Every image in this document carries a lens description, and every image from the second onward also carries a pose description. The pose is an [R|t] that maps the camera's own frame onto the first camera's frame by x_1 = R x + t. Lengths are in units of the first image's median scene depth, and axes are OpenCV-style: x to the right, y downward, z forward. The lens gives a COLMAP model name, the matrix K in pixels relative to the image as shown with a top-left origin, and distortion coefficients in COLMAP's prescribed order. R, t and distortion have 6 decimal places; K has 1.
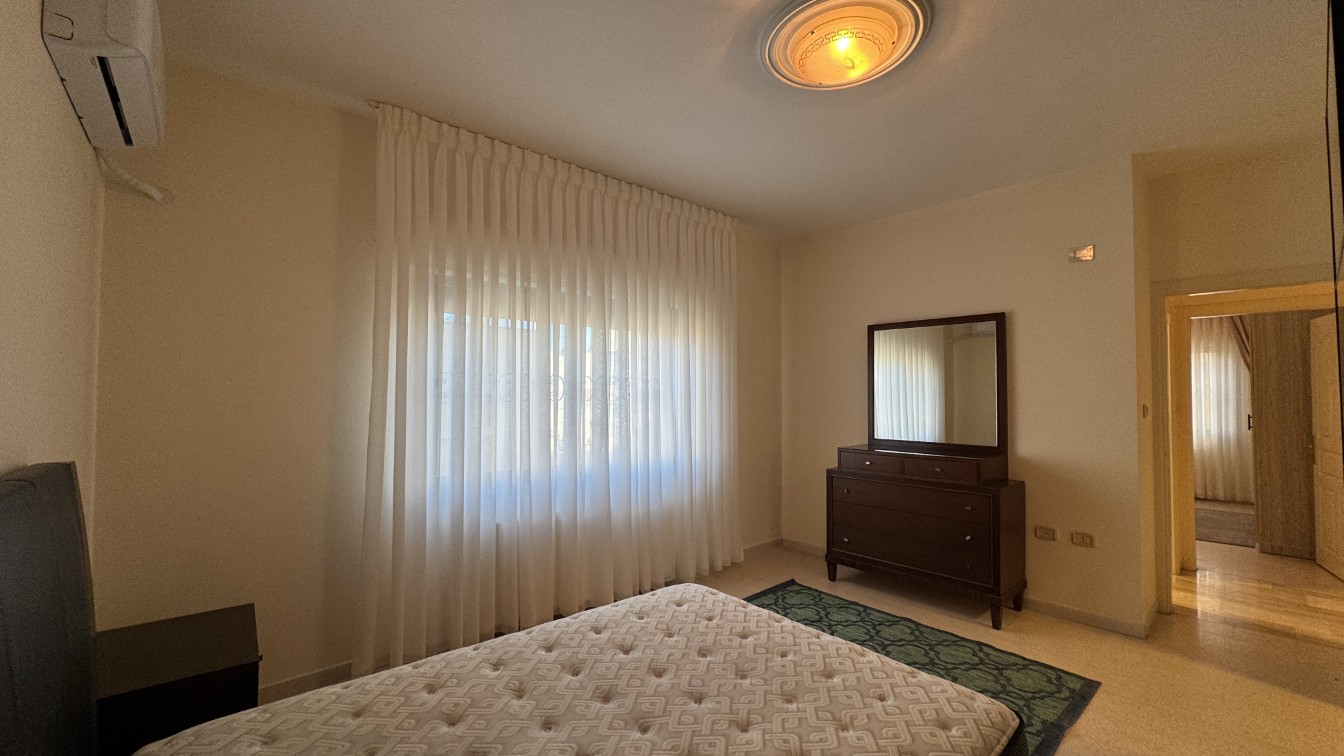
lens RADIAL K [[531.4, 0, 674.9], [0, 531.4, 379.3], [0, 0, 1]] dist [0.000825, 0.000255]
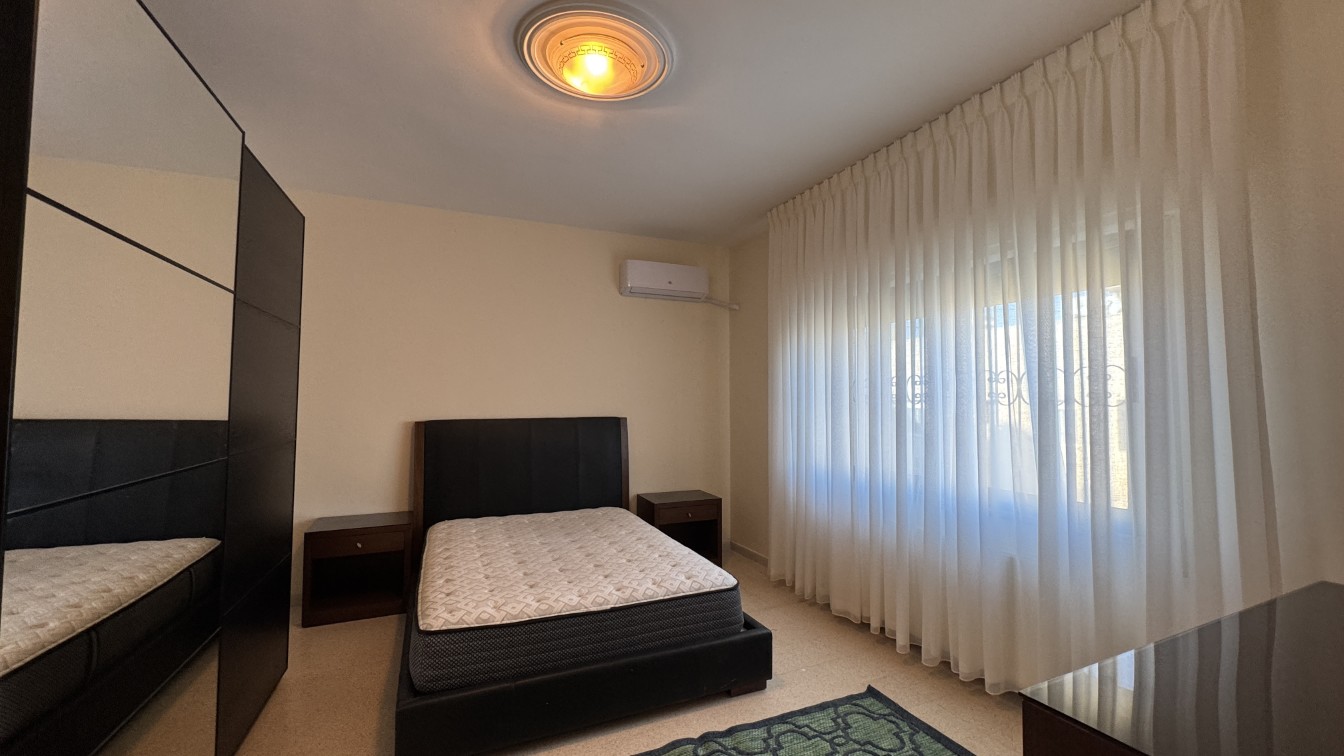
lens RADIAL K [[531.4, 0, 674.9], [0, 531.4, 379.3], [0, 0, 1]] dist [0.000825, 0.000255]
pose [[-0.300011, -0.037719, -0.953190, 1.203996], [0.039849, 0.997850, -0.052028, 0.057455], [0.953103, -0.053593, -0.297863, 1.395058]]
